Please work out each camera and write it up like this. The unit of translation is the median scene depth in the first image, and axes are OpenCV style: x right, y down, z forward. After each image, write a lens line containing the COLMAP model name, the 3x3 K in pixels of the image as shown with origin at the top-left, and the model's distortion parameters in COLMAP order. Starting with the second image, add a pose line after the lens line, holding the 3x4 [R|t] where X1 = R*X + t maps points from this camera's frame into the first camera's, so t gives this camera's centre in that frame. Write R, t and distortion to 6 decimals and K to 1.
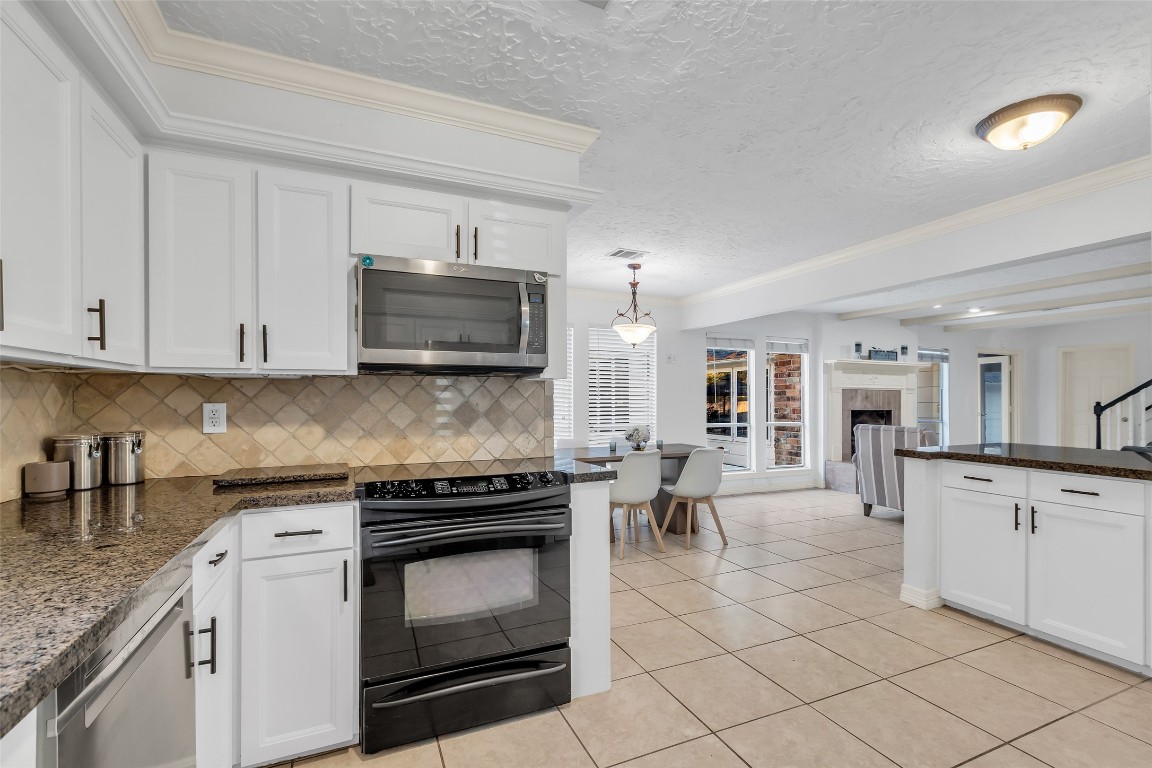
lens RADIAL K [[513.6, 0, 573.1], [0, 513.6, 392.3], [0, 0, 1]] dist [0.001221, -0.000023]
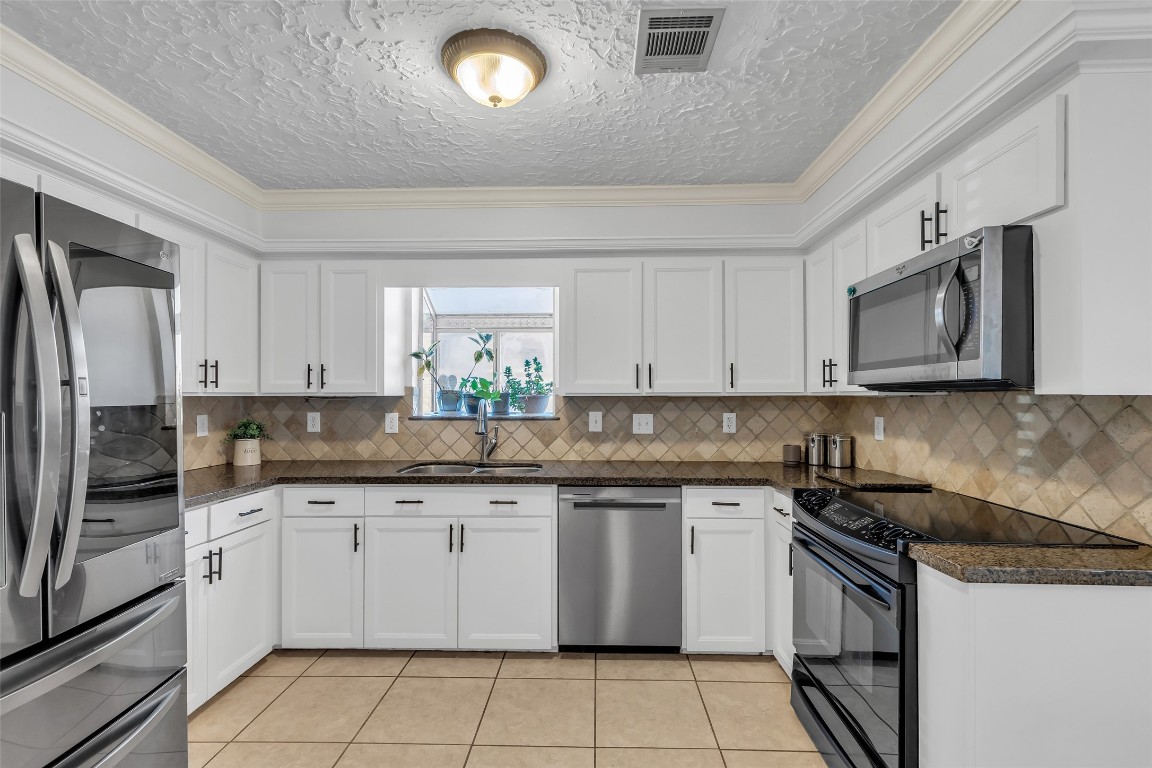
lens RADIAL K [[513.6, 0, 577.5], [0, 513.6, 393.3], [0, 0, 1]] dist [0.001221, -0.000023]
pose [[-0.426614, -0.008992, -0.904389, 0.676328], [-0.001124, 0.999955, -0.009412, -0.021432], [0.904433, -0.002999, -0.426605, 0.756254]]
